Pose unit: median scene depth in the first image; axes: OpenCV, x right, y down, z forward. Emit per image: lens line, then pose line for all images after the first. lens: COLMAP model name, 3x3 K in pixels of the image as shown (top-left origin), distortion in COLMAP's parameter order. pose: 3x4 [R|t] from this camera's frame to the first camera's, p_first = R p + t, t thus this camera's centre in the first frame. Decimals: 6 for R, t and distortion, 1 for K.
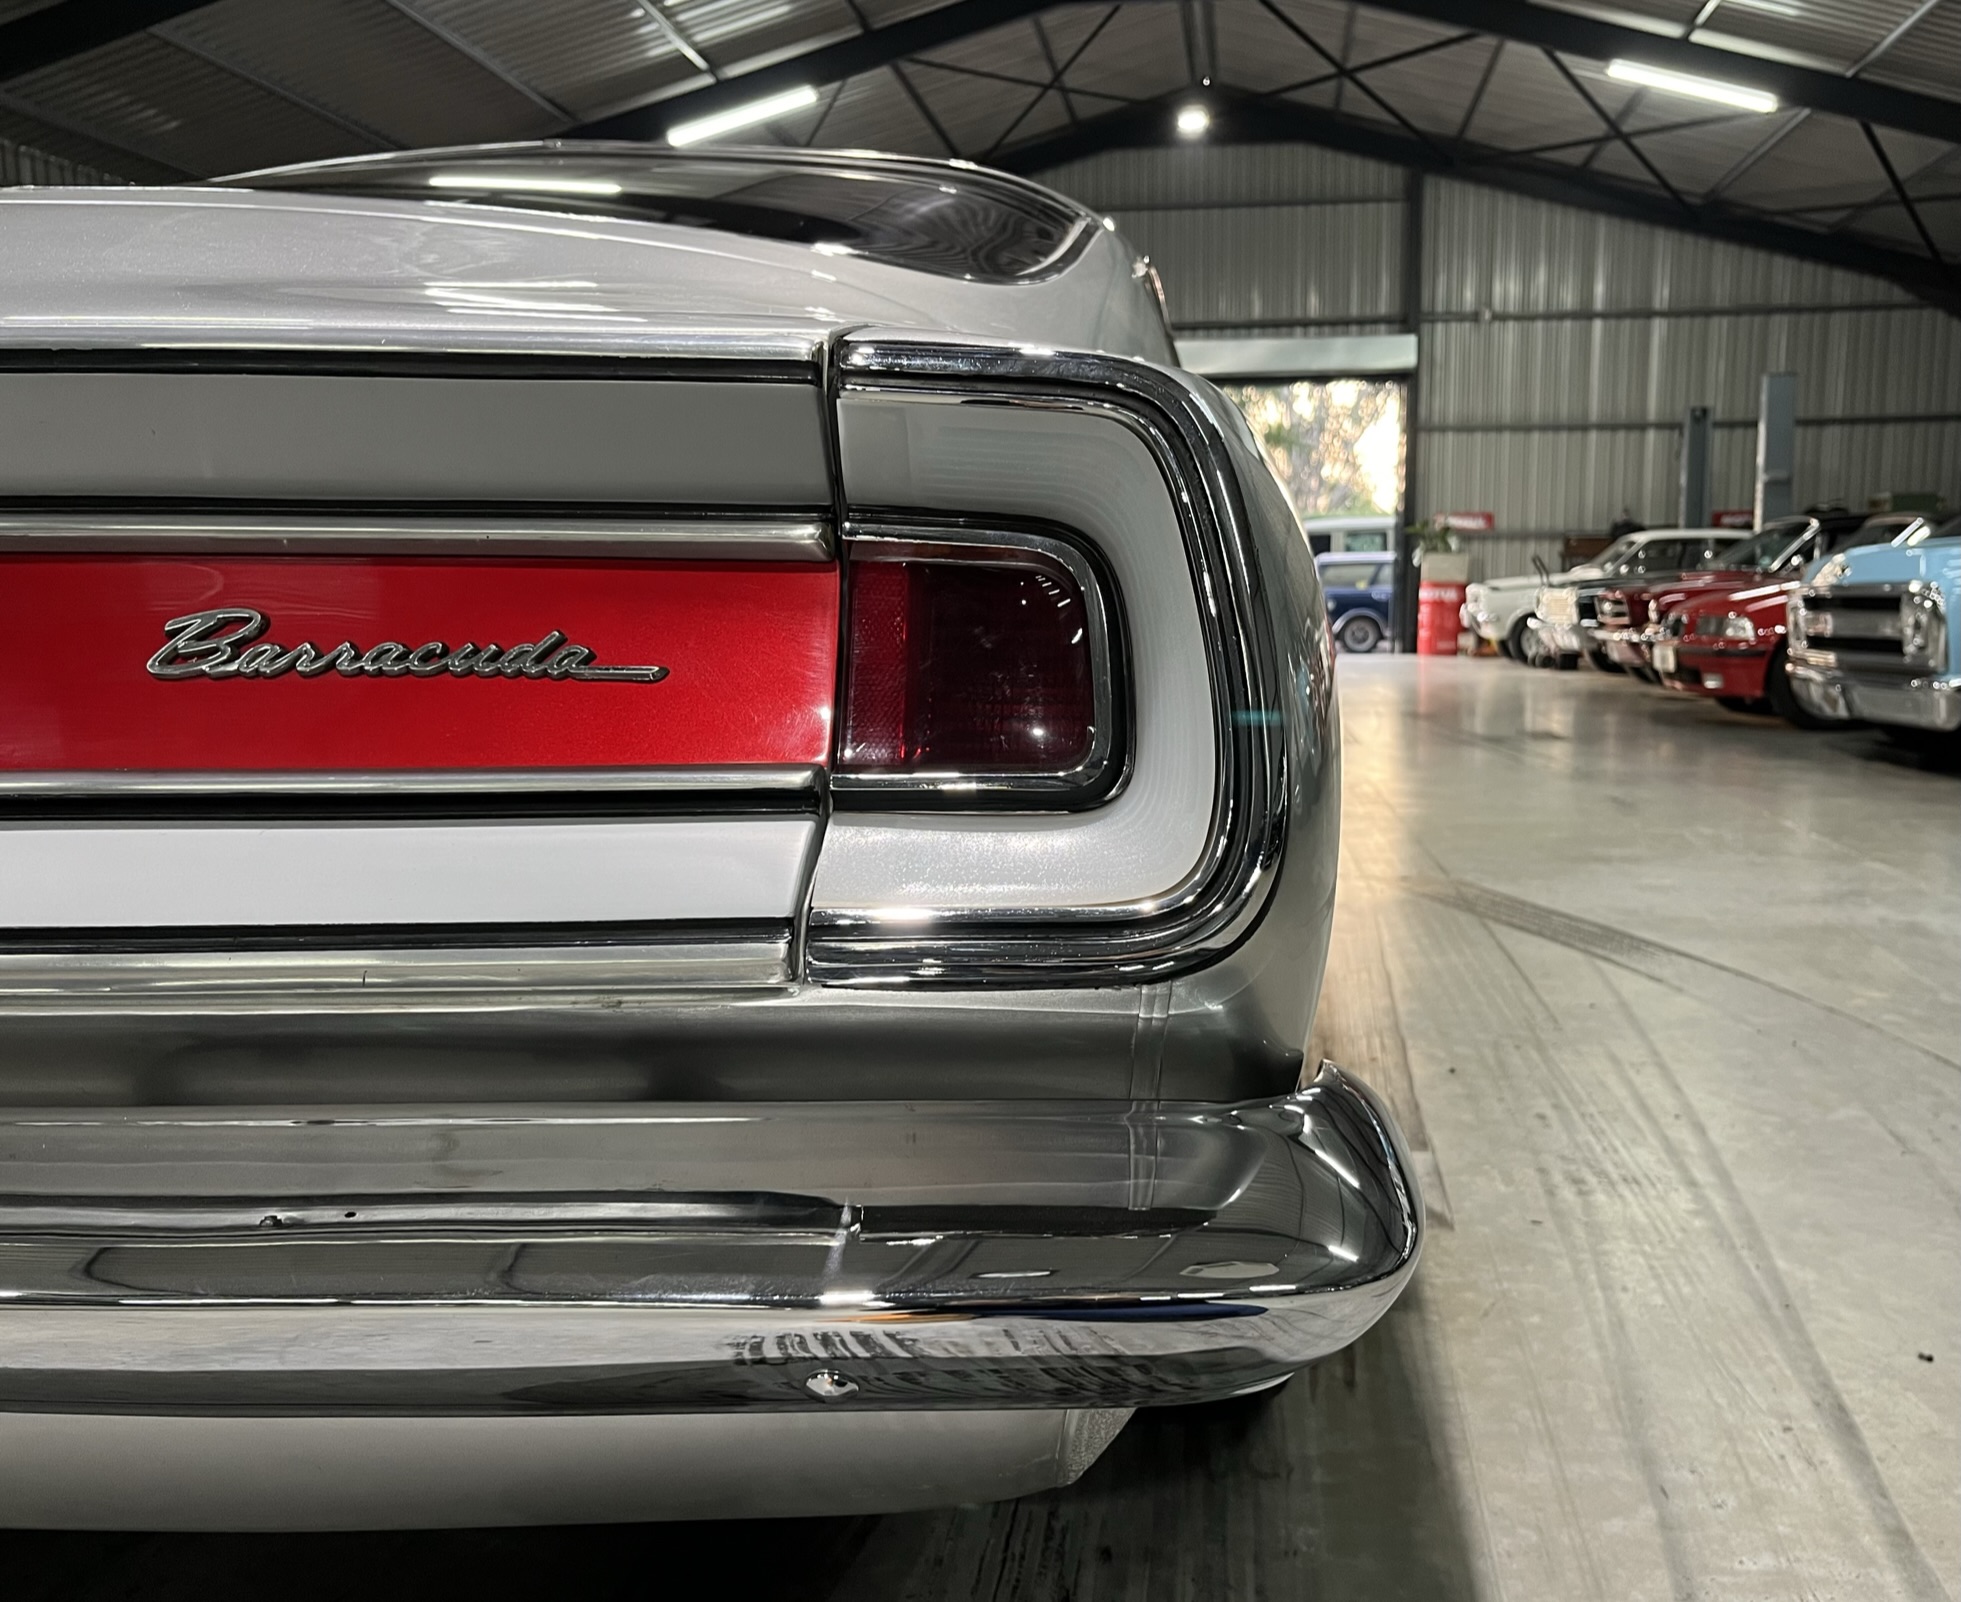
lens RADIAL K [[1684.3, 0, 1060.6], [0, 1684.3, 829.1], [0, 0, 1]] dist [-0.008421, 0.071738]
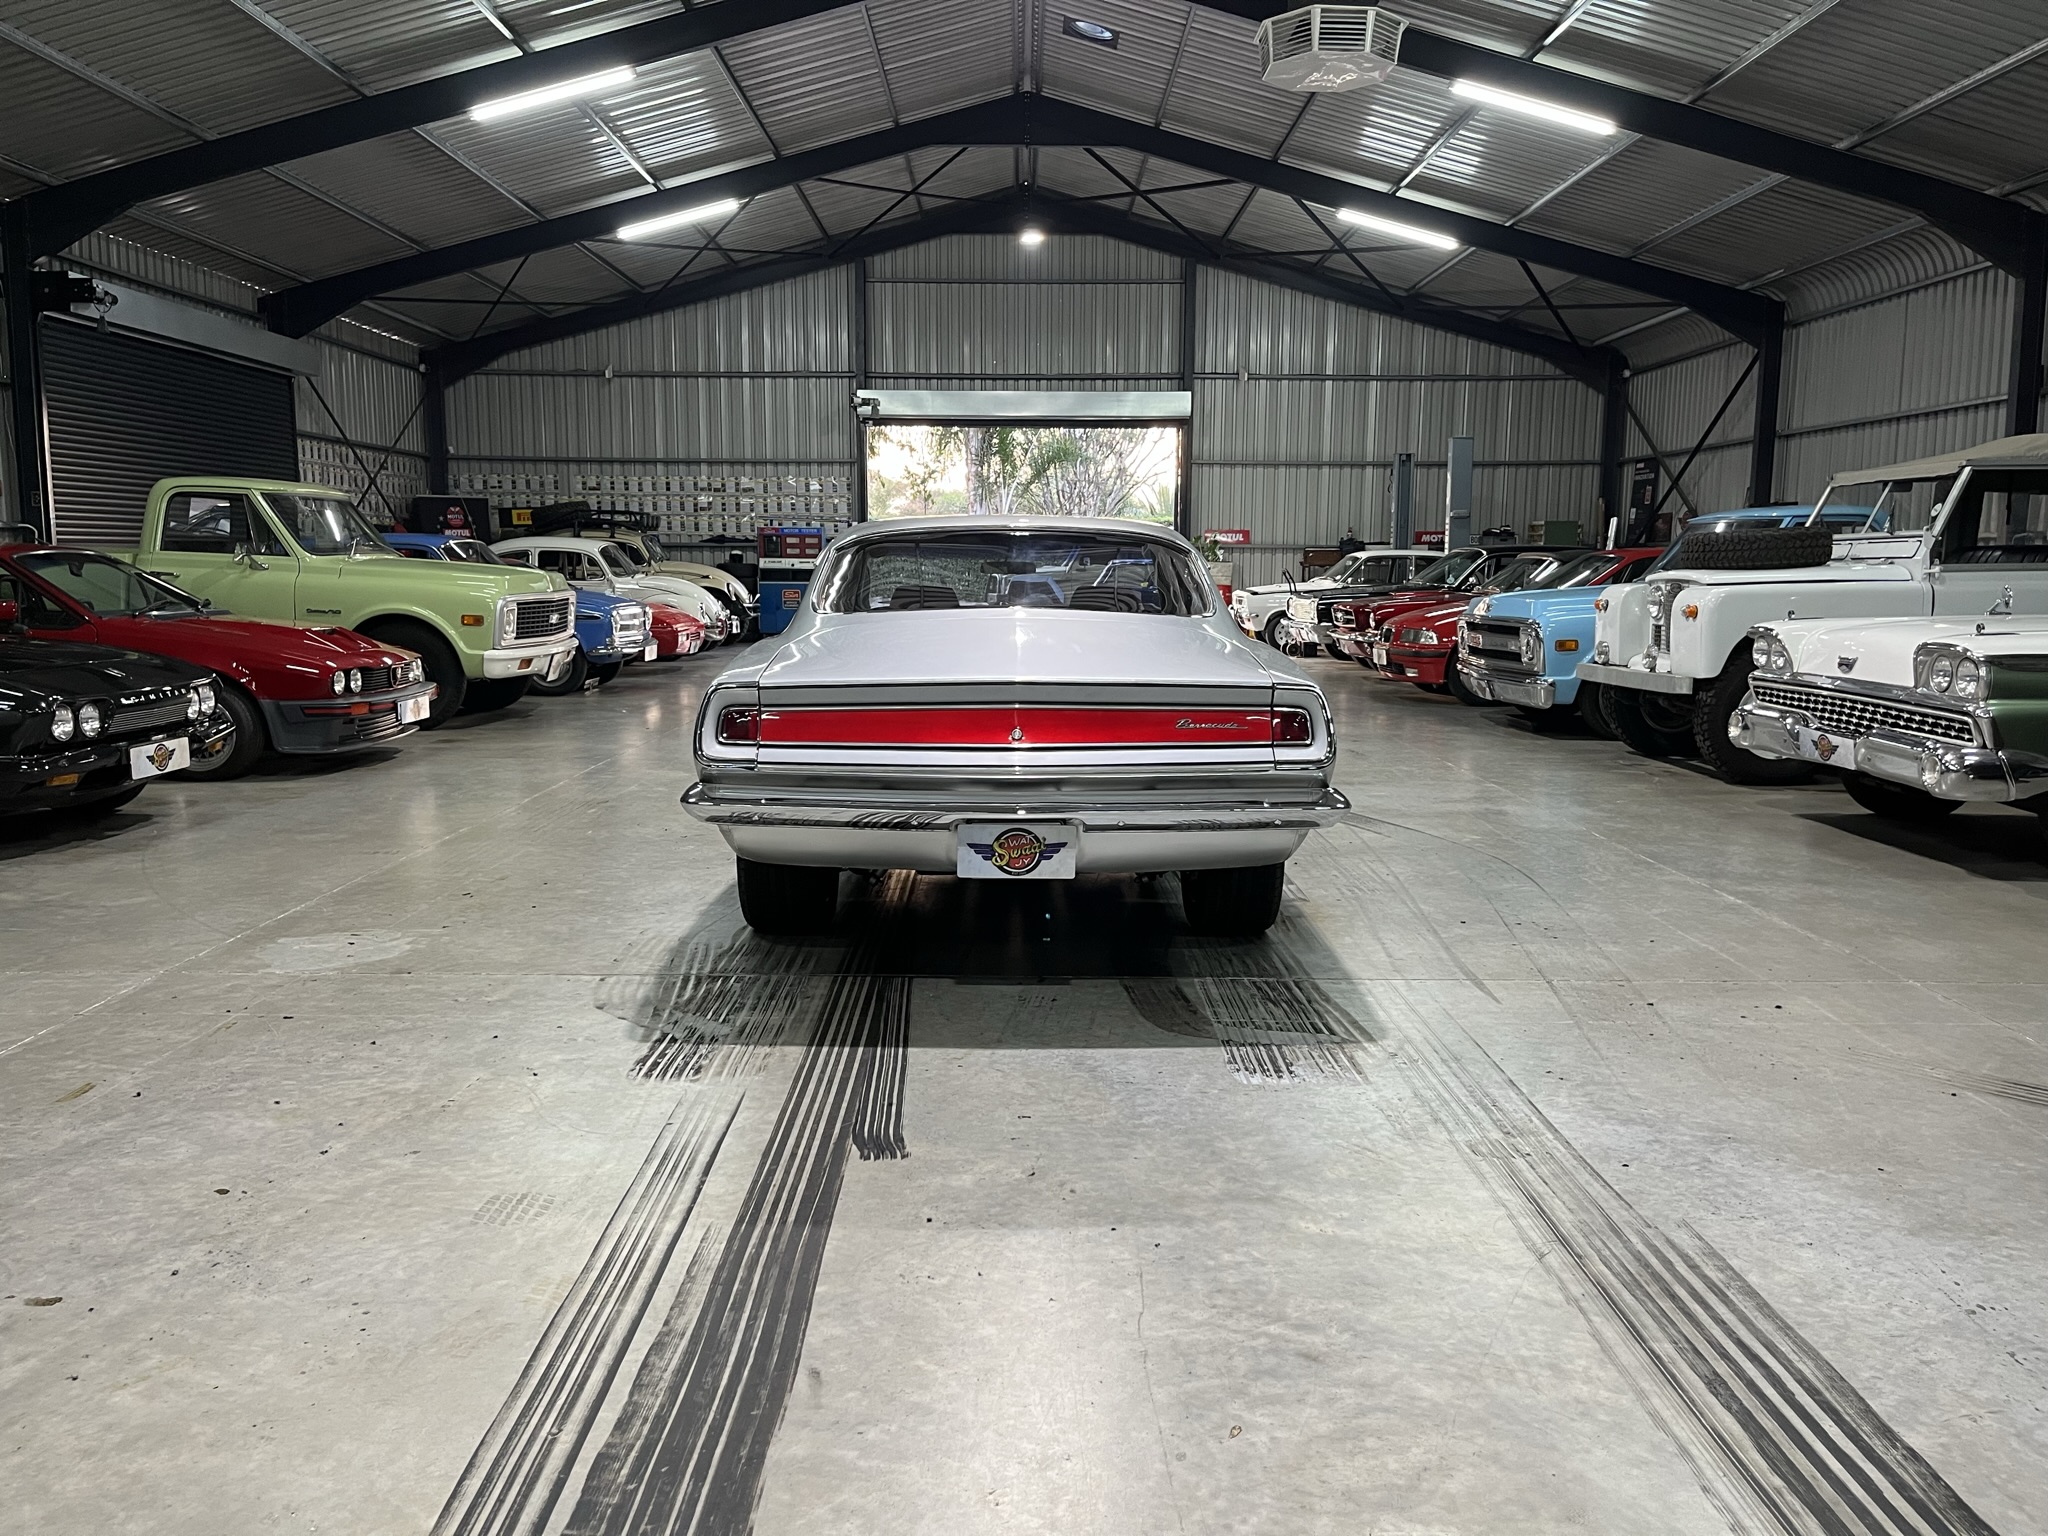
lens RADIAL K [[1552.5, 0, 1012.1], [0, 1552.5, 777.0], [0, 0, 1]] dist [0.072991, -0.114701]
pose [[0.993655, -0.003810, 0.112408, -0.066483], [0.004258, 0.999984, -0.003747, 0.004629], [-0.112392, 0.004202, 0.993655, -0.183899]]
